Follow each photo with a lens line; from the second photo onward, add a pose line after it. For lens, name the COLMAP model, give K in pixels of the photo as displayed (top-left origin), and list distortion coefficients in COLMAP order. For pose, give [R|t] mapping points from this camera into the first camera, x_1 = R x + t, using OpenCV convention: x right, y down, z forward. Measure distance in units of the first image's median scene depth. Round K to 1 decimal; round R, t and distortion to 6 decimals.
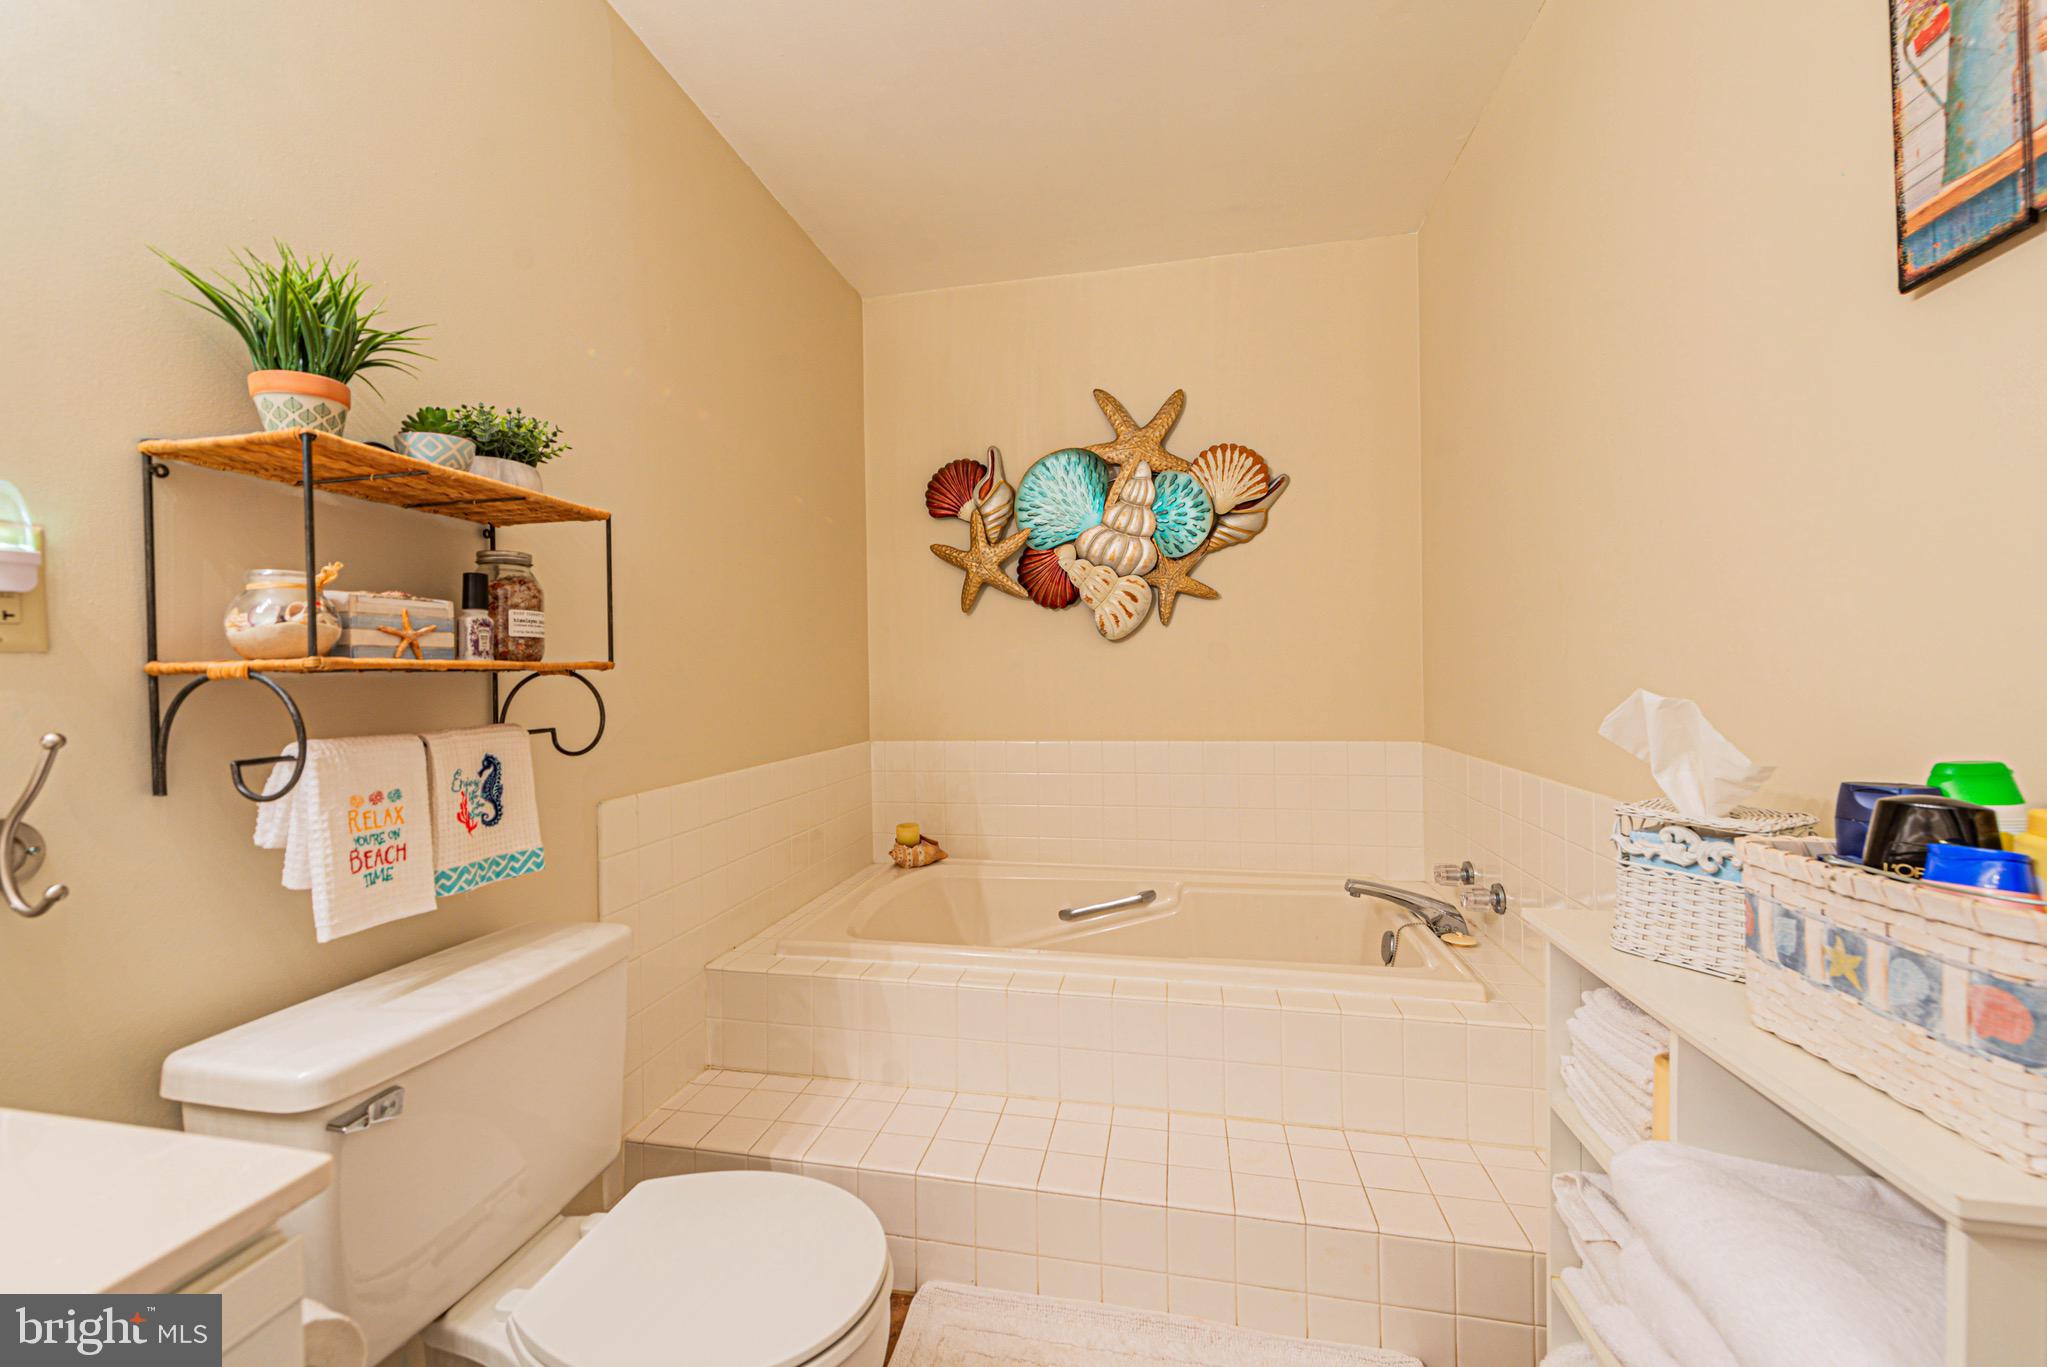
lens RADIAL K [[822.3, 0, 1002.1], [0, 822.3, 677.9], [0, 0, 1]] dist [0.003189, -0.000361]
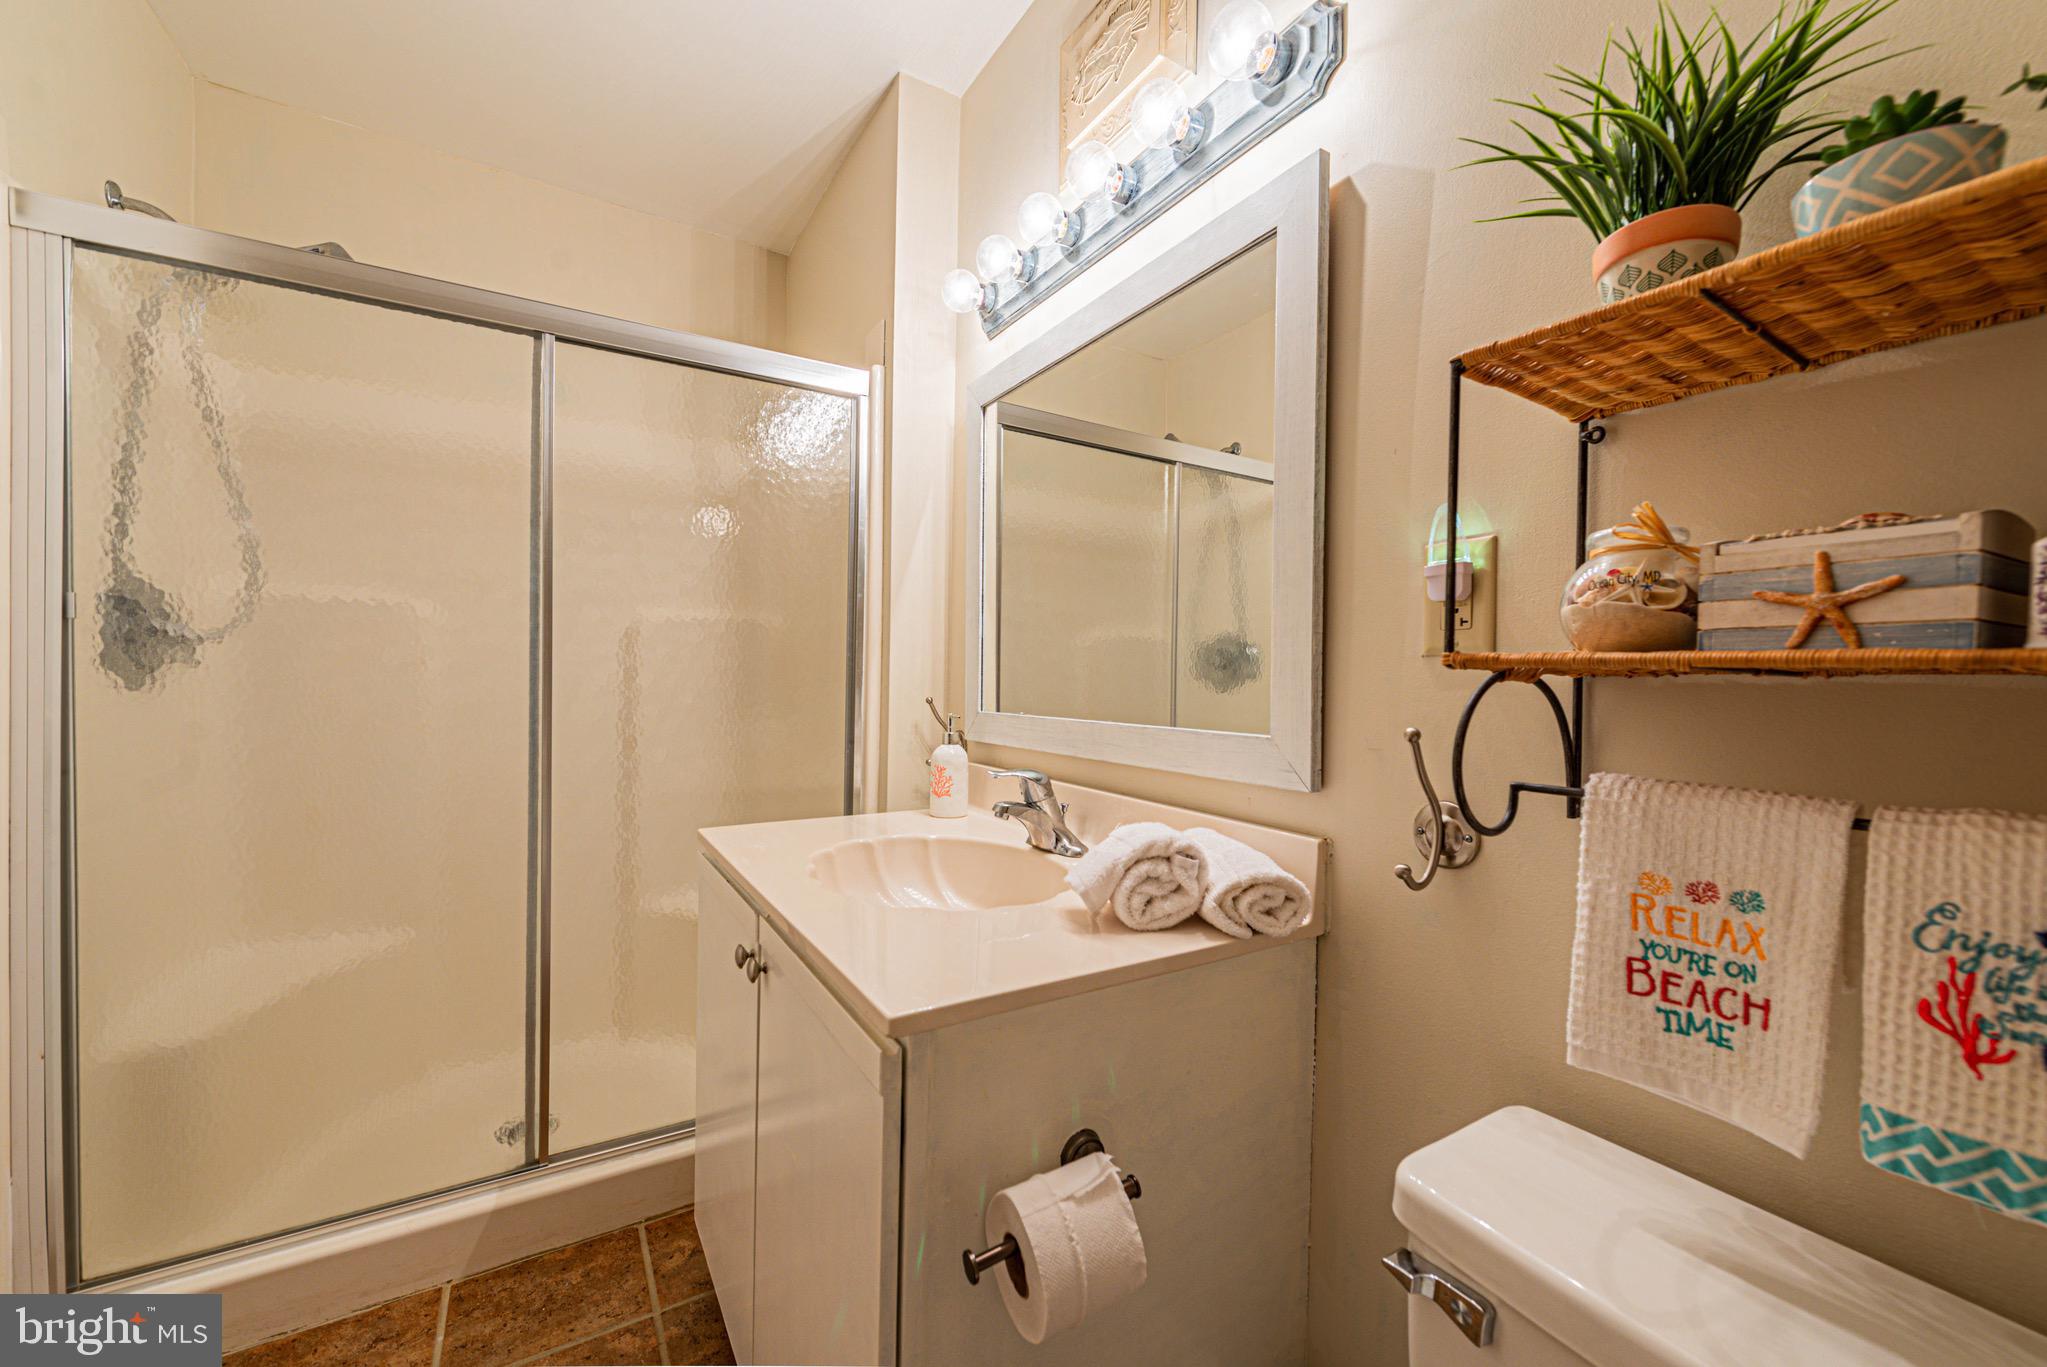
lens RADIAL K [[805.0, 0, 1036.2], [0, 805.0, 689.3], [0, 0, 1]] dist [0.013537, -0.006097]
pose [[-0.717693, 0.009365, -0.696297, -0.028245], [-0.013451, 0.999537, 0.027308, -0.005989], [0.696230, 0.028964, -0.717234, 1.070296]]
